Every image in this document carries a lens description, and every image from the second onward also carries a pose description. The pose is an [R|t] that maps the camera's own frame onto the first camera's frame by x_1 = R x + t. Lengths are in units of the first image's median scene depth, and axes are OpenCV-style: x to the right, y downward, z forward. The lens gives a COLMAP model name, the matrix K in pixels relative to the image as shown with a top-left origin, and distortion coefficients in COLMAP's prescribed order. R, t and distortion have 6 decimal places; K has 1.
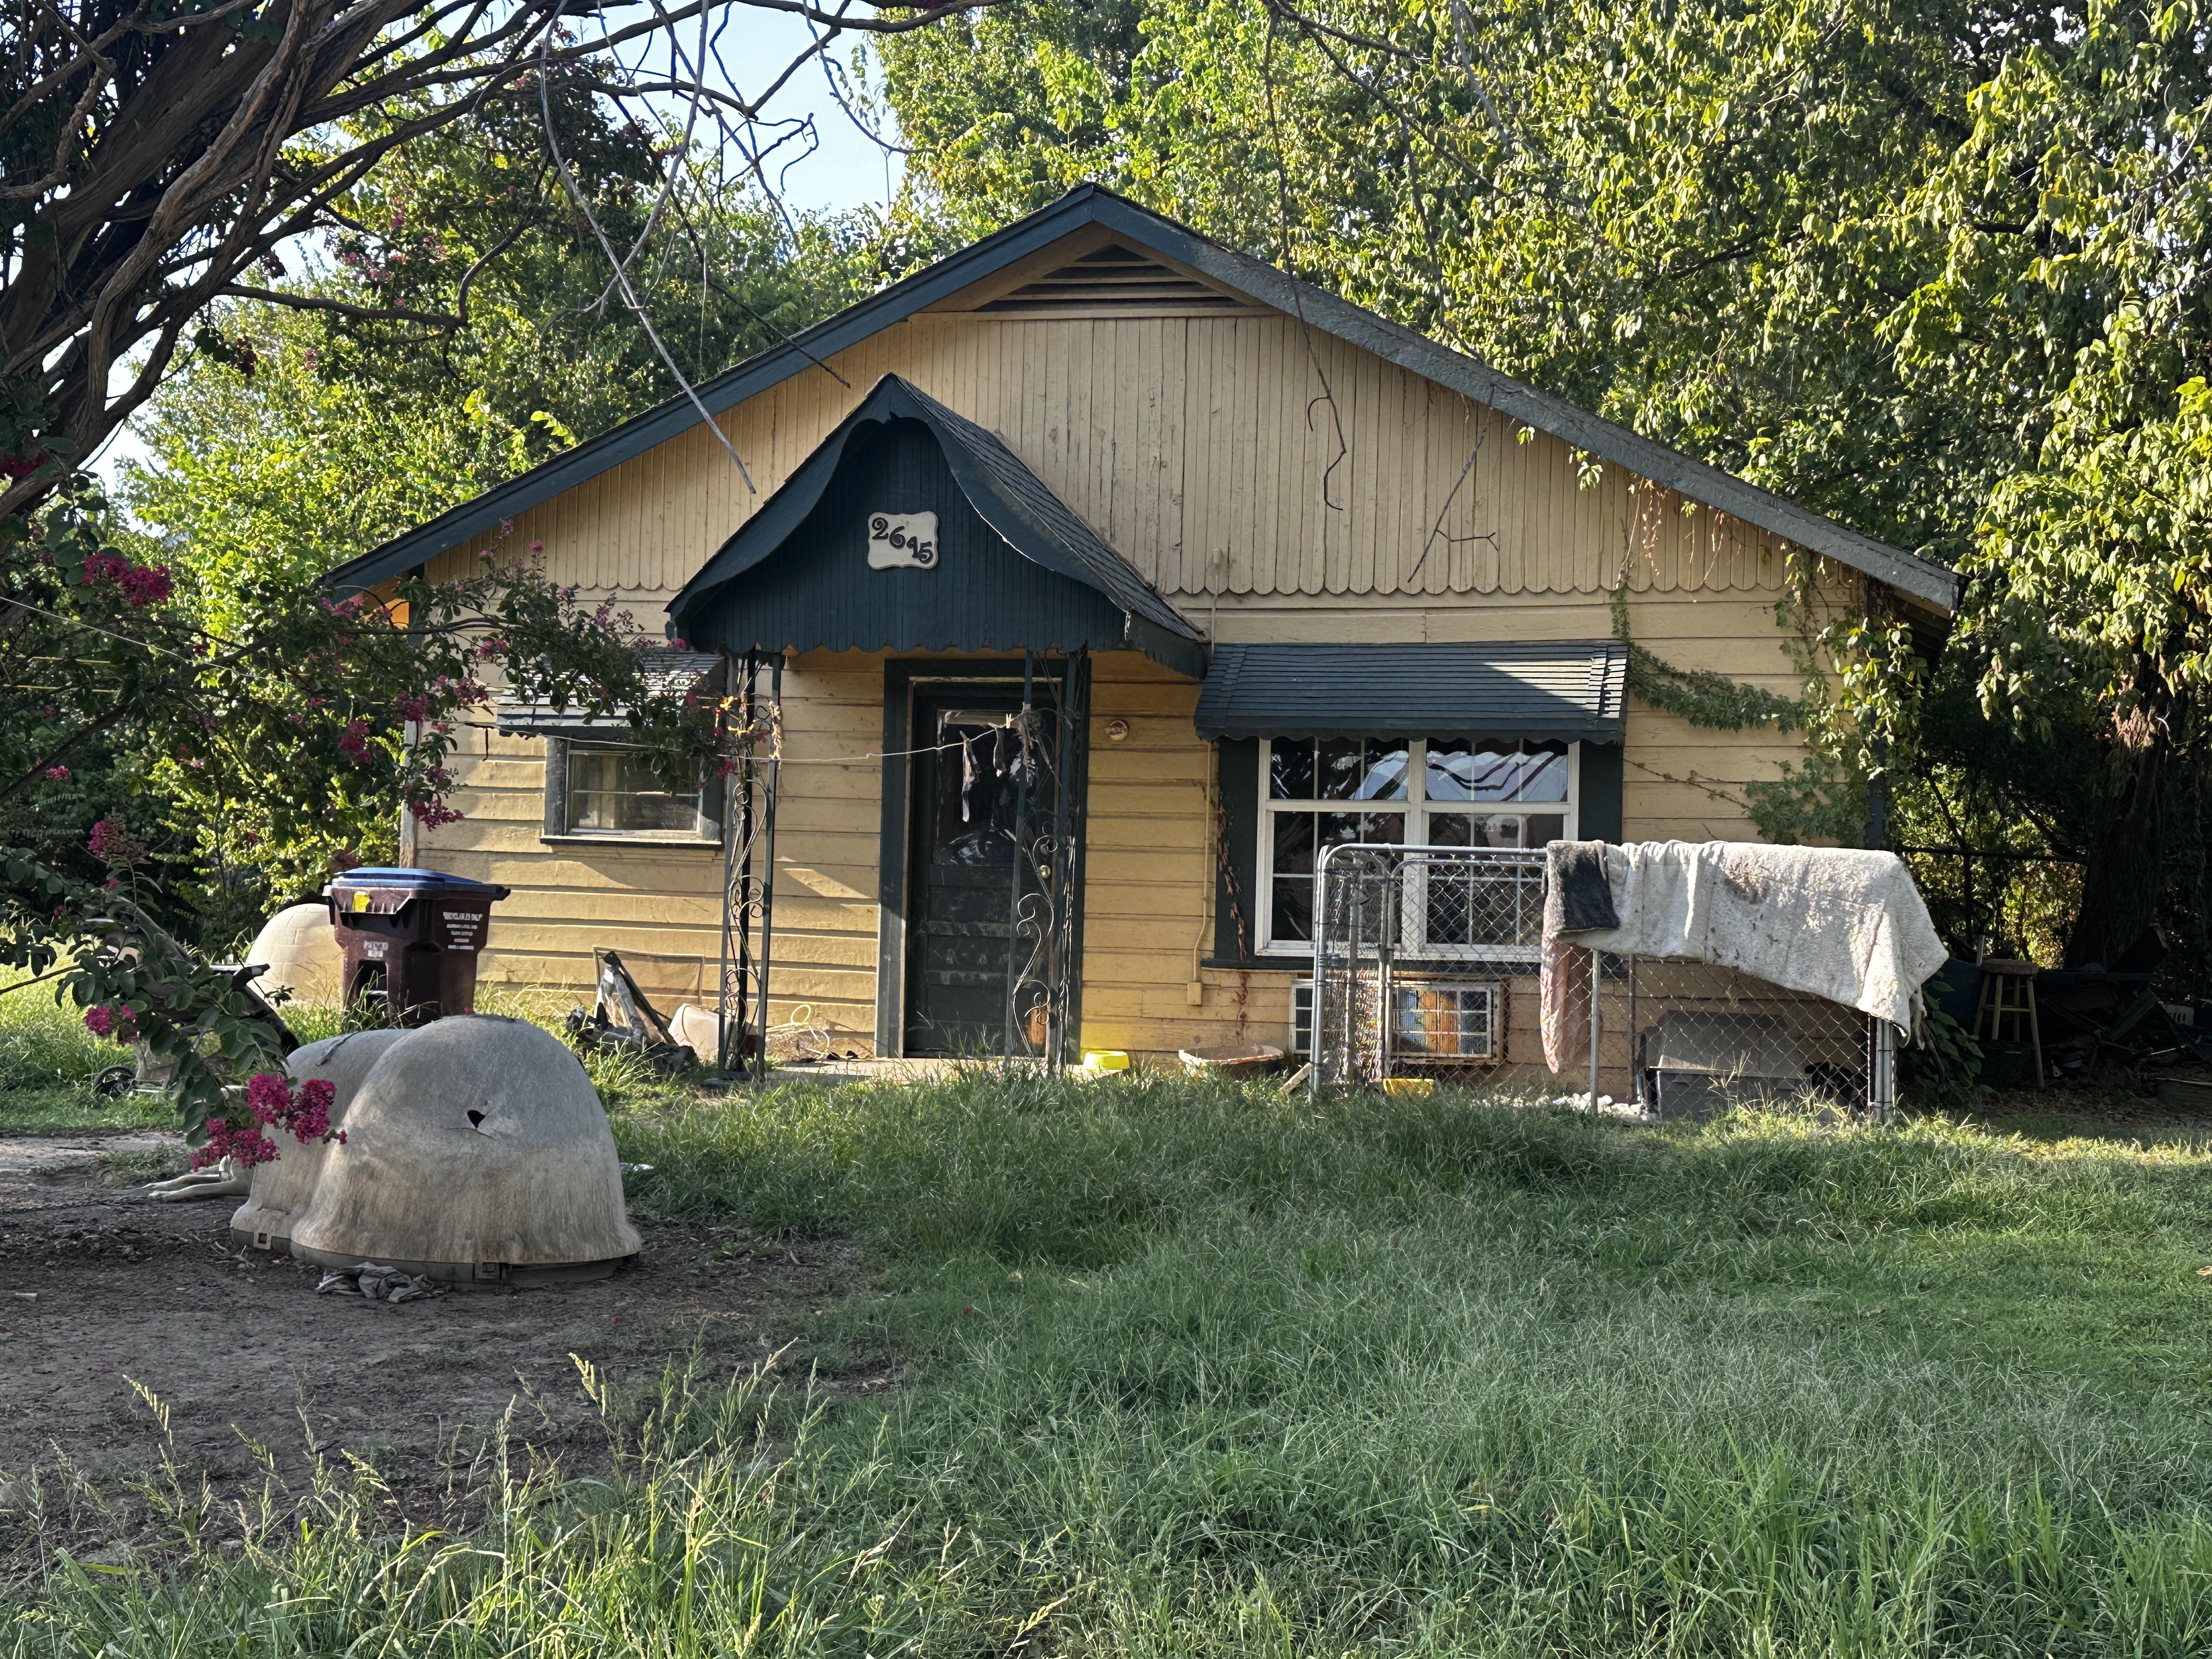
lens RADIAL K [[2839.4, 0, 1106.6], [0, 2839.4, 829.8], [0, 0, 1]] dist [-0.005894, 0.000000]
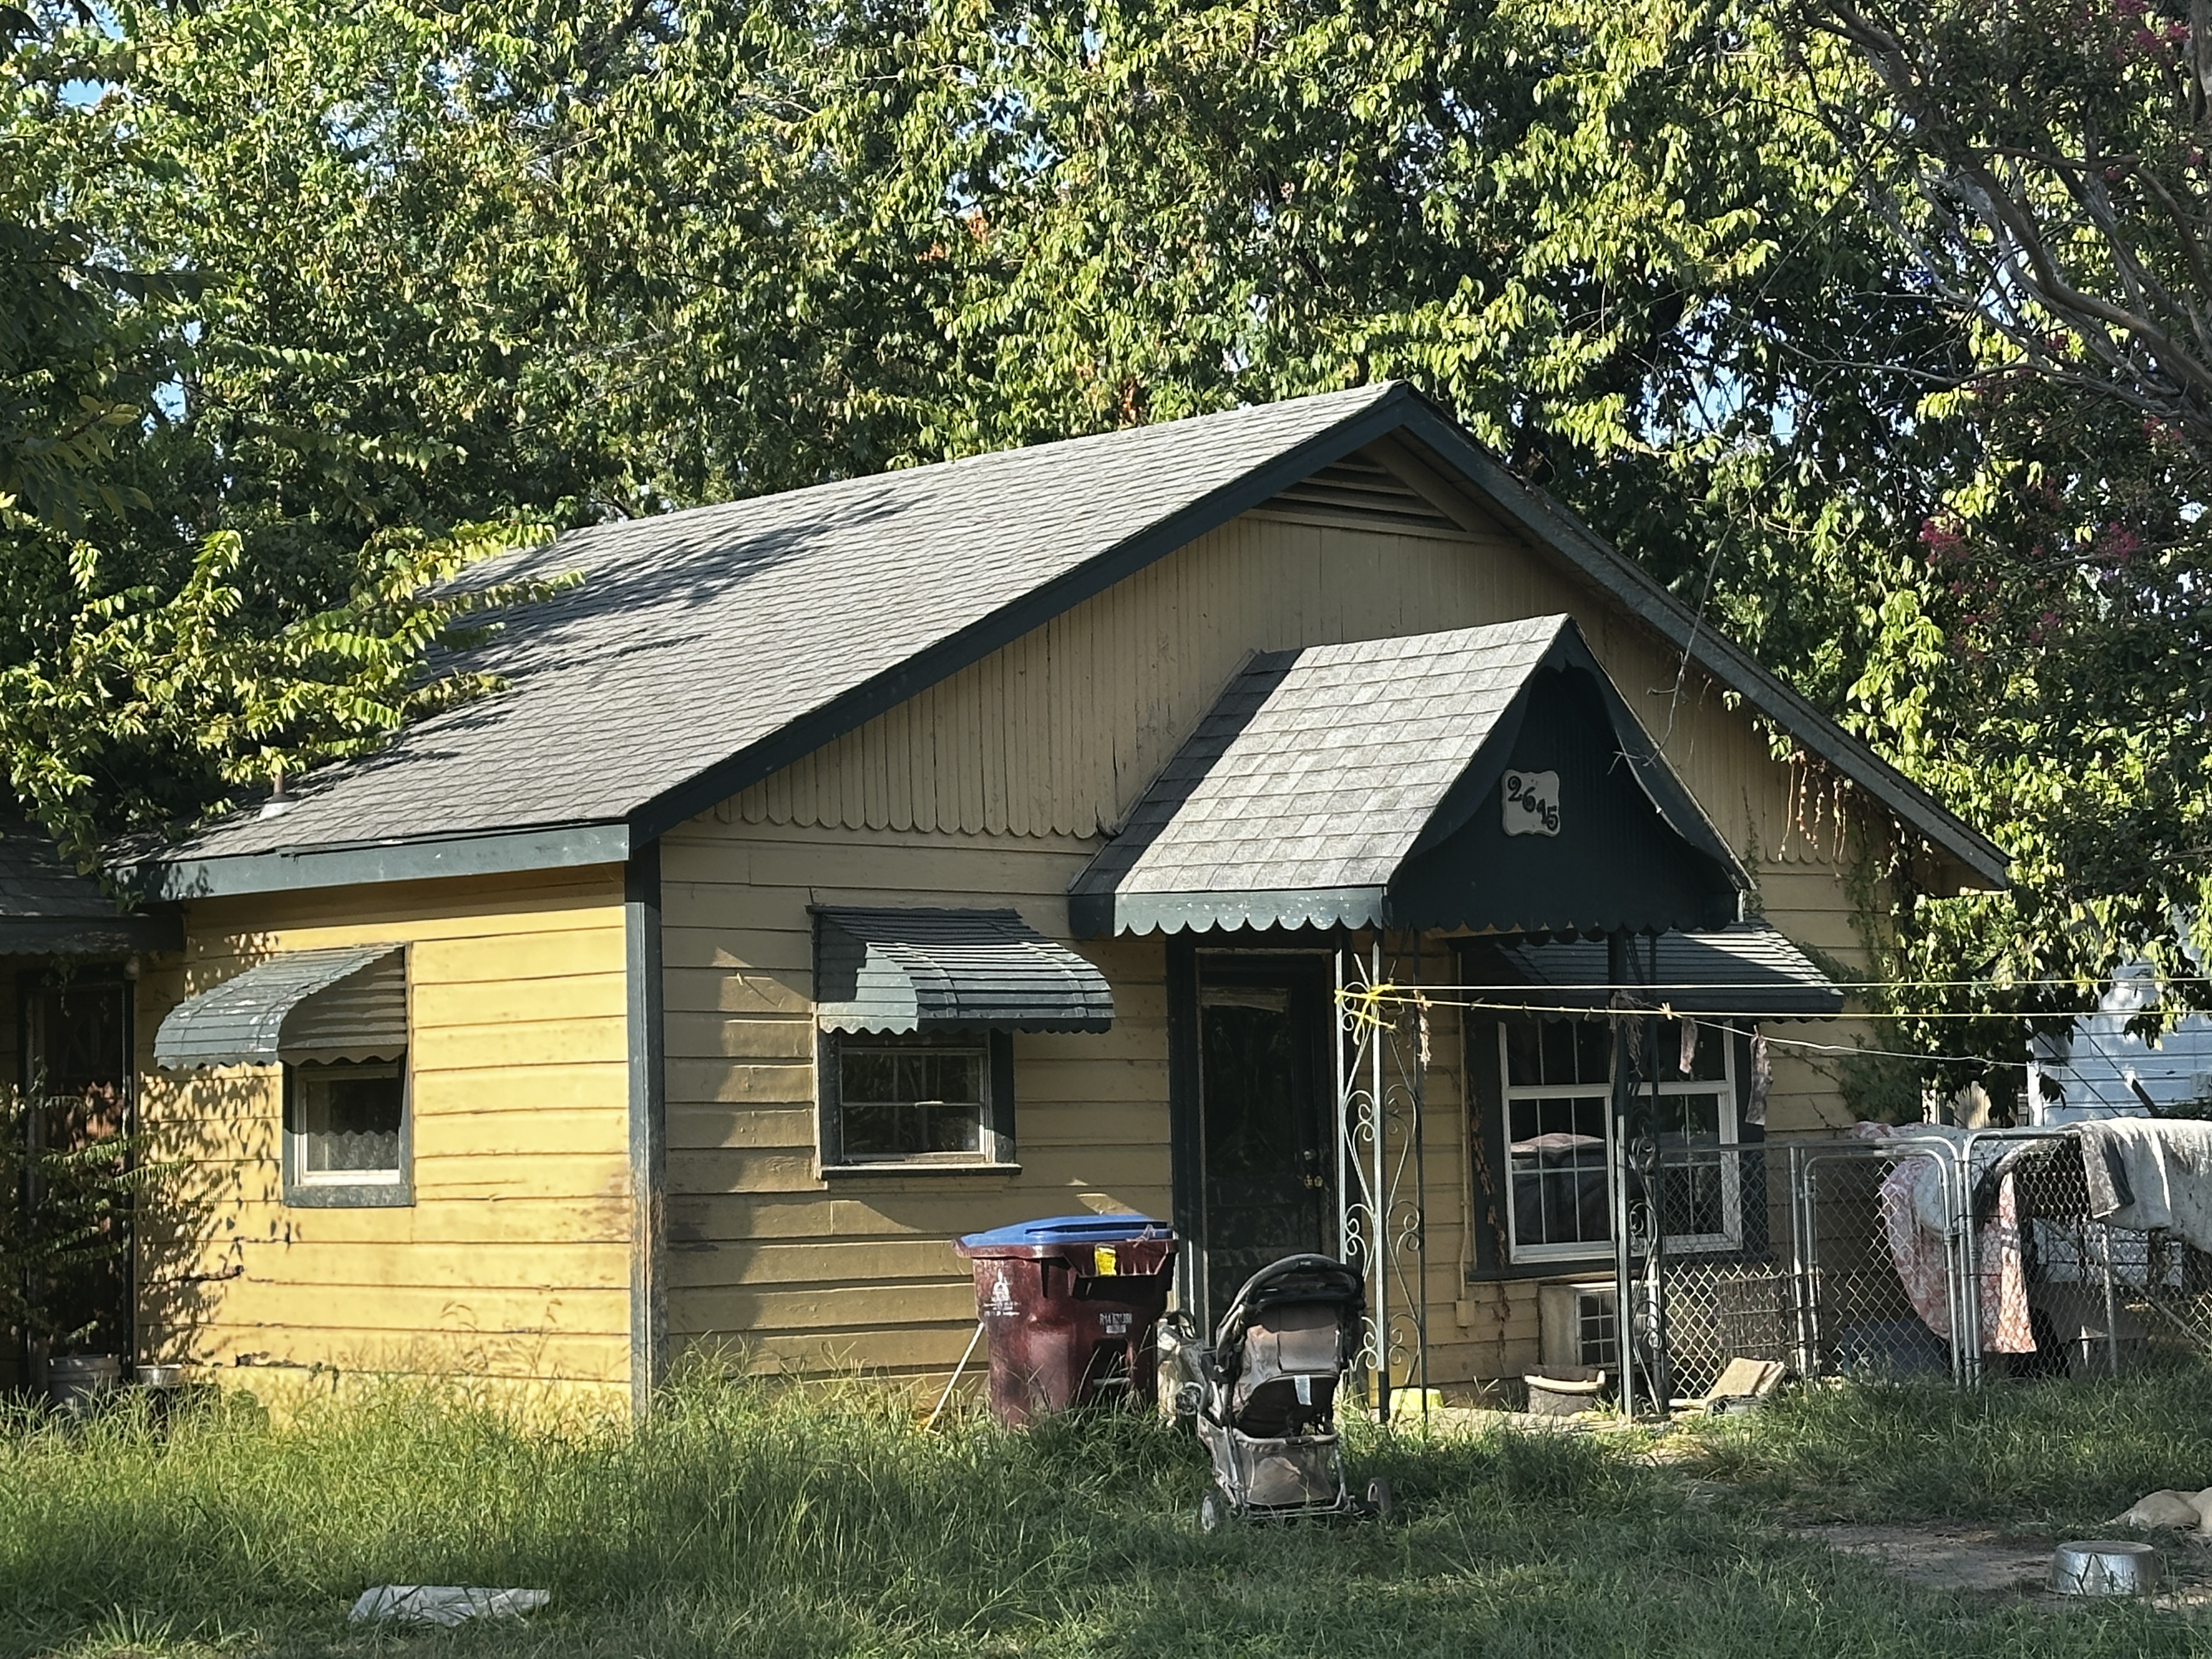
lens RADIAL K [[4731.1, 0, 1107.0], [0, 4731.1, 827.5], [0, 0, 1]] dist [0.293641, 0.000000]
pose [[0.524057, 0.015605, 0.851540, -1.309718], [0.022587, 0.999226, -0.032211, -0.048116], [-0.851384, 0.036114, 0.523299, 0.333468]]
